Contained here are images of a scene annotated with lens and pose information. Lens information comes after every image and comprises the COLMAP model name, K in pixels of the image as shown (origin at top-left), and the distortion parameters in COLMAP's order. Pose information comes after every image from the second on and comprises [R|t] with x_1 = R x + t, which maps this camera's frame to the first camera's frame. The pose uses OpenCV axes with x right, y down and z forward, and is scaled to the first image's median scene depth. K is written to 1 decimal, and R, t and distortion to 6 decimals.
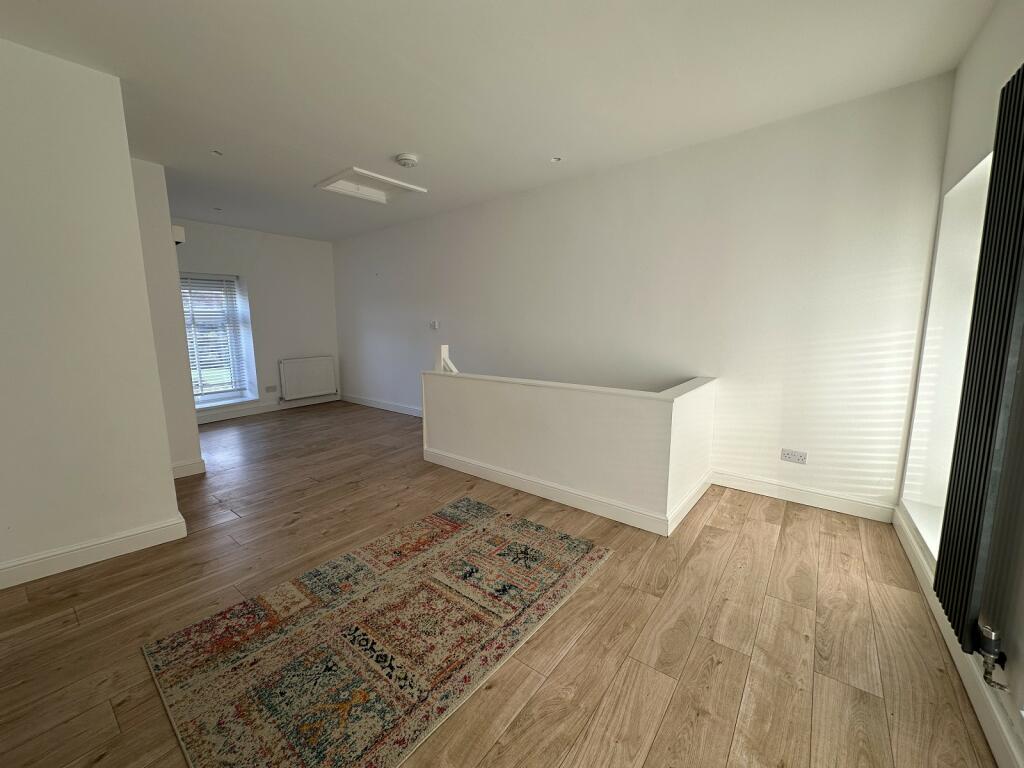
lens RADIAL K [[403.8, 0, 508.7], [0, 403.8, 384.2], [0, 0, 1]] dist [-0.000764, 0.000493]
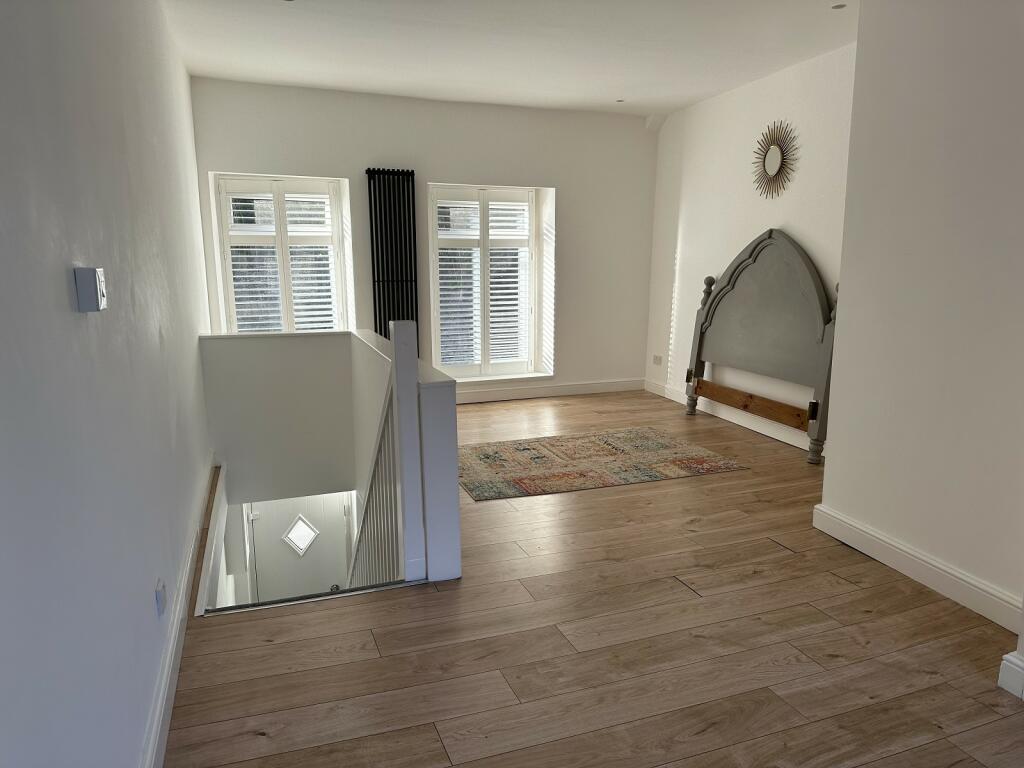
lens RADIAL K [[715.9, 0, 514.0], [0, 715.9, 391.3], [0, 0, 1]] dist [0.109729, -0.173143]
pose [[-0.858883, -0.084438, 0.505164, -1.272528], [0.081906, 0.950979, 0.298213, -0.466629], [-0.505581, 0.297506, -0.809863, 3.068470]]
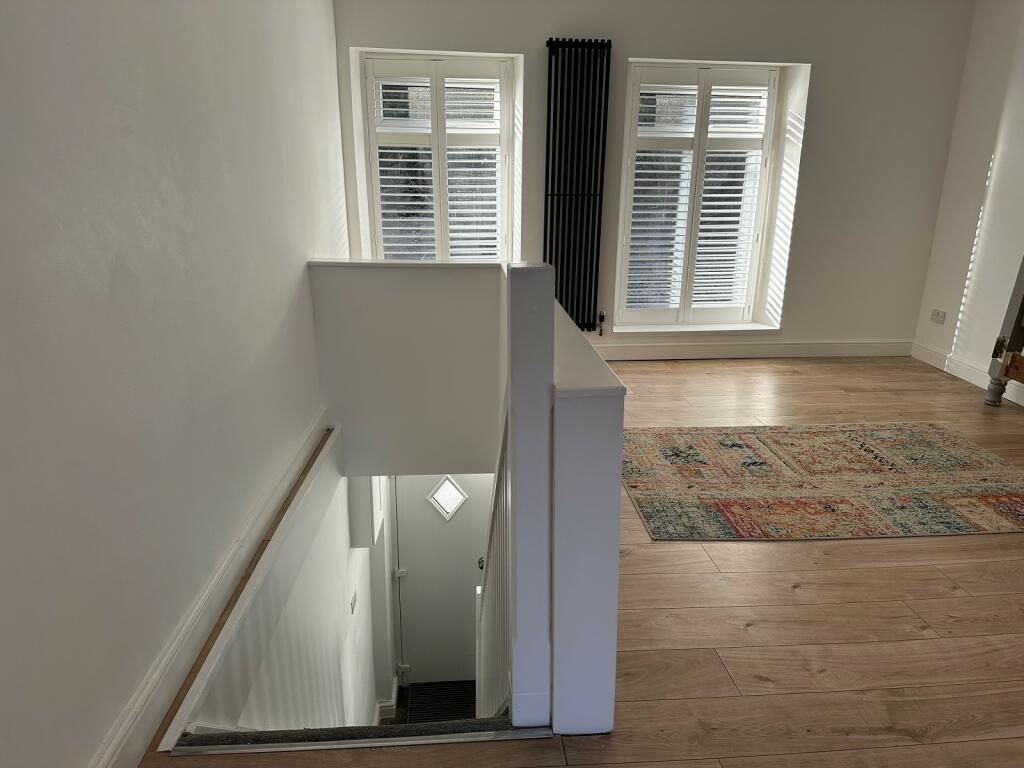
lens RADIAL K [[715.9, 0, 514.0], [0, 715.9, 391.3], [0, 0, 1]] dist [0.109729, -0.173143]
pose [[-0.688663, -0.208594, 0.694429, -0.858860], [0.098242, 0.922051, 0.374395, -0.343962], [-0.718395, 0.326054, -0.614490, 2.468172]]
